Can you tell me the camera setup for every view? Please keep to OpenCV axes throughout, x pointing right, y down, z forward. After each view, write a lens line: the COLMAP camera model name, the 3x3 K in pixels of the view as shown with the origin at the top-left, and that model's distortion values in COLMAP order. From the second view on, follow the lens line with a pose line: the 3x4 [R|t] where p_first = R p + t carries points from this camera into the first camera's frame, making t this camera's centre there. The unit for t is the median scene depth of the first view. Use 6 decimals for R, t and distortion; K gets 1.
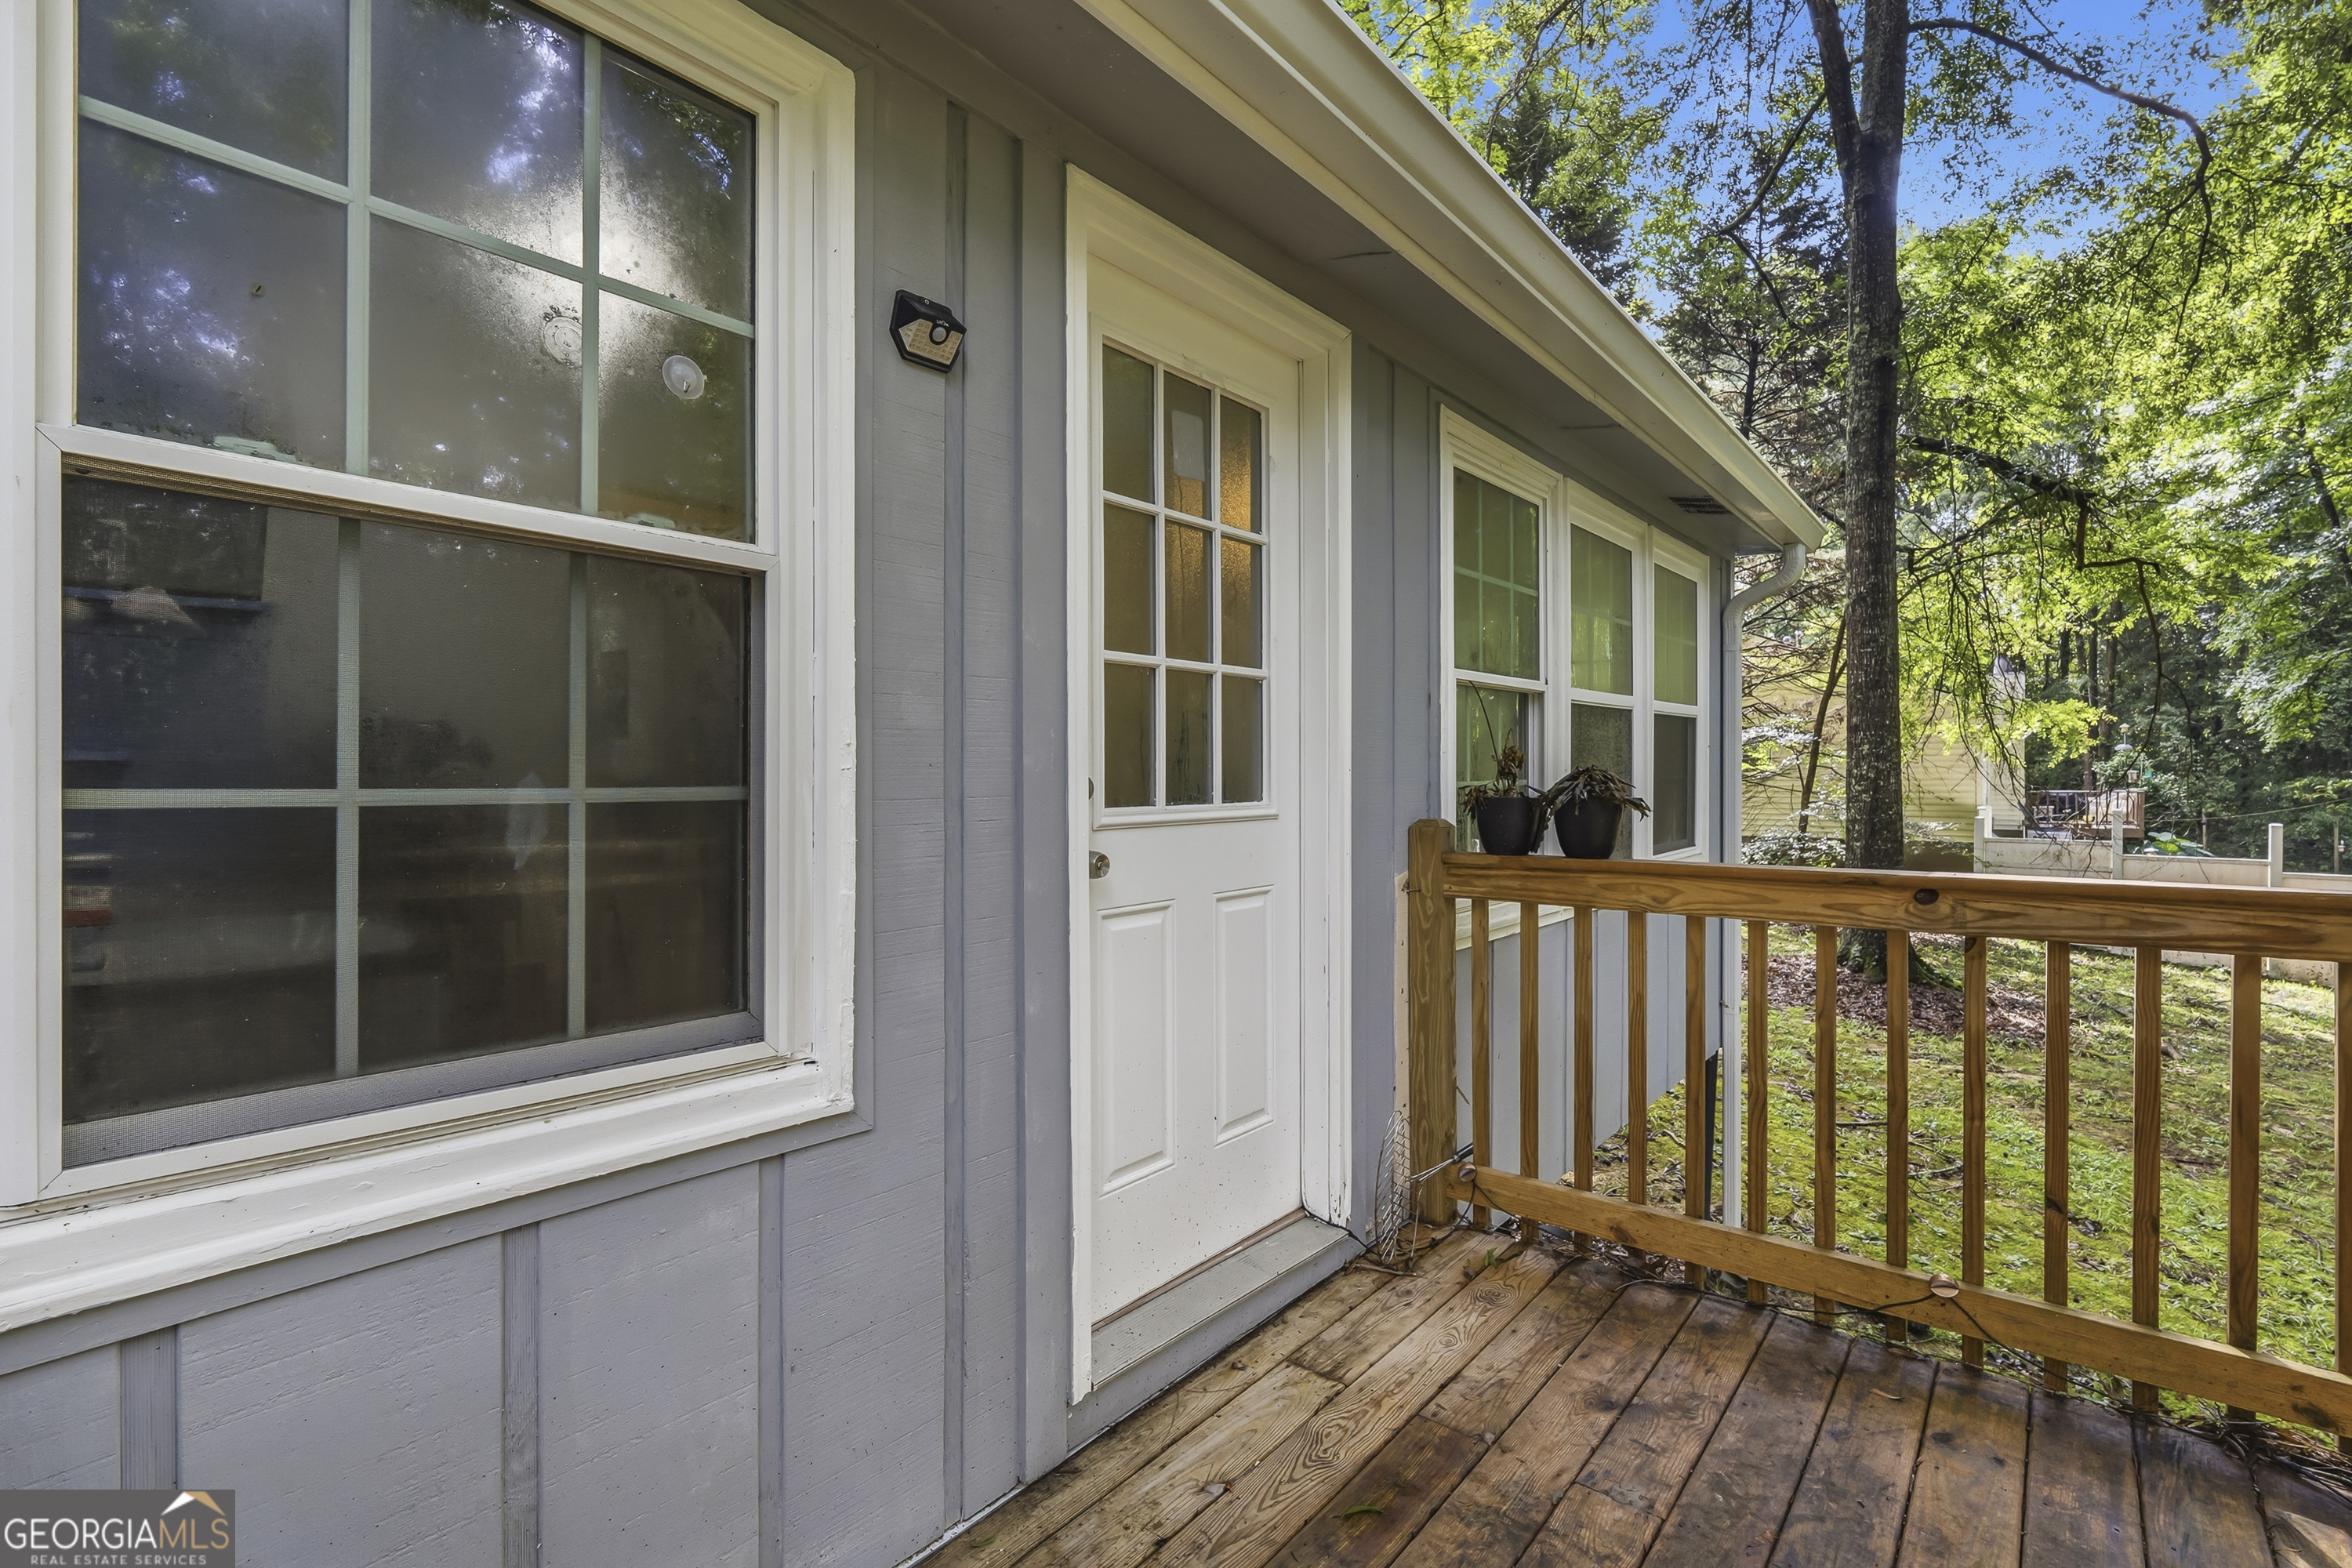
lens RADIAL K [[1068.1, 0, 1179.8], [0, 1068.1, 777.6], [0, 0, 1]] dist [-0.006967, 0.000970]
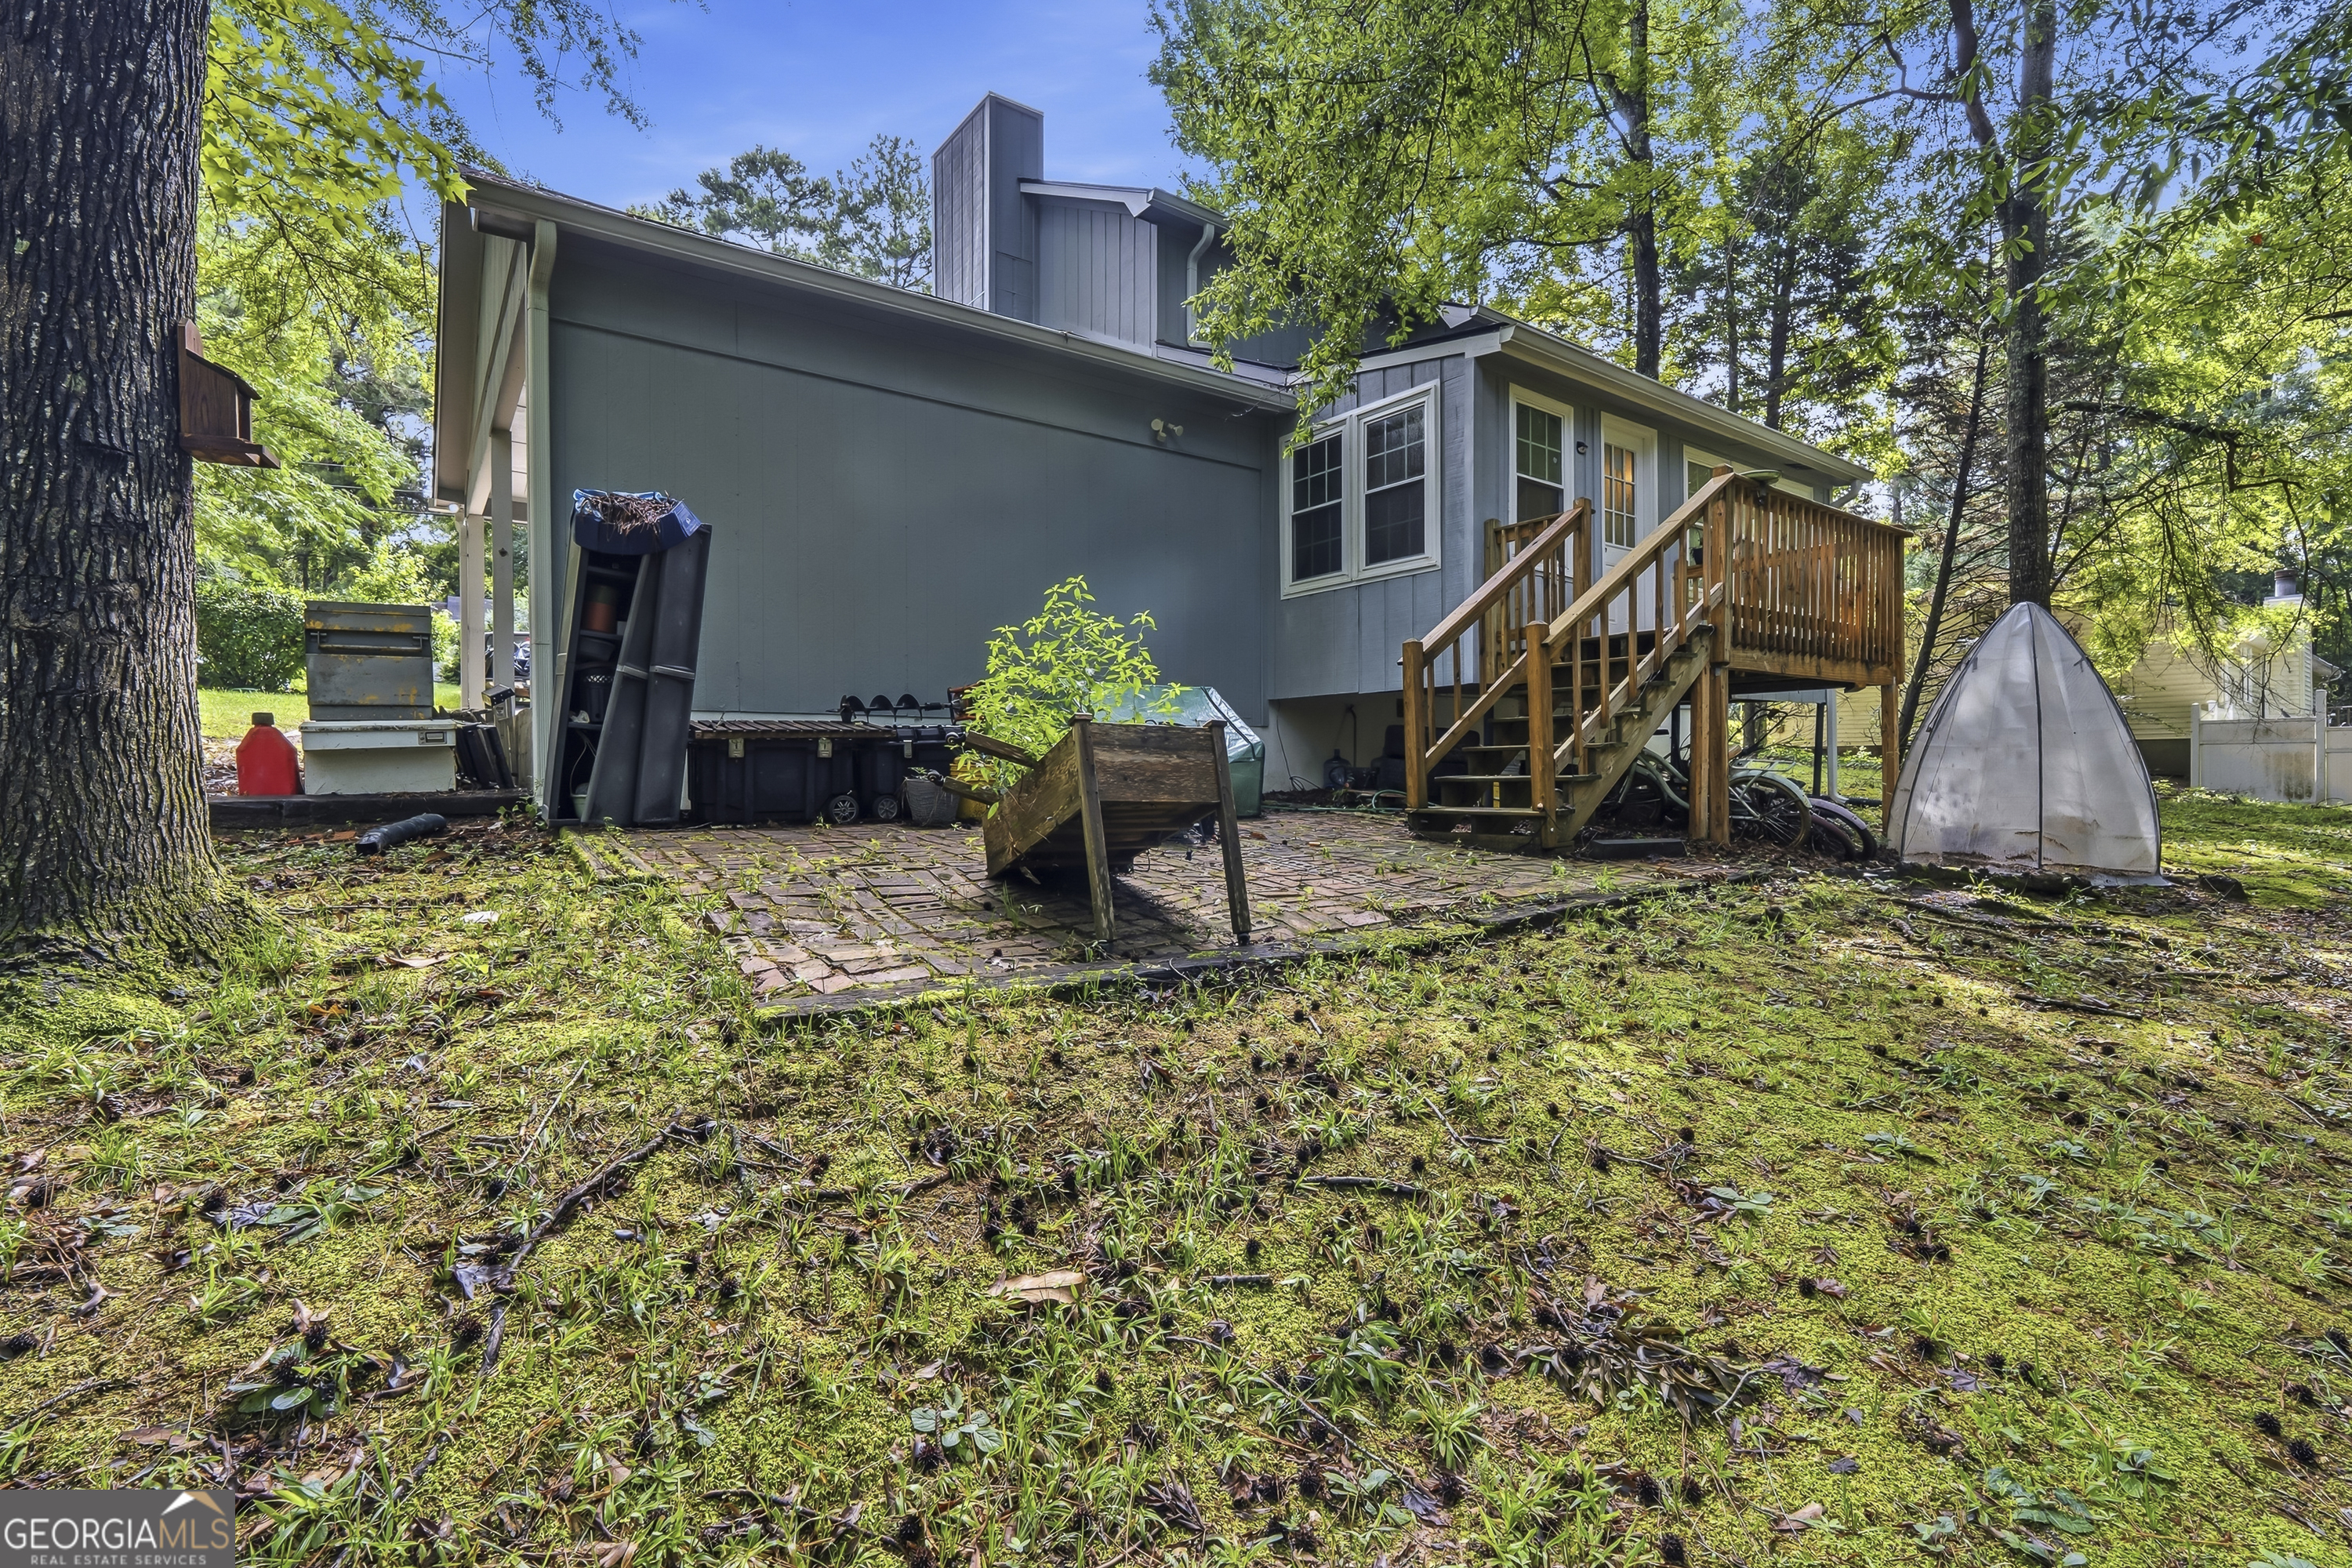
lens RADIAL K [[1068.1, 0, 1179.9], [0, 1068.1, 784.1], [0, 0, 1]] dist [-0.006967, 0.000970]
pose [[0.972827, -0.000475, -0.231533, -0.102247], [0.002569, 0.999958, 0.008742, 0.135597], [0.231520, -0.009100, 0.972788, -0.515750]]
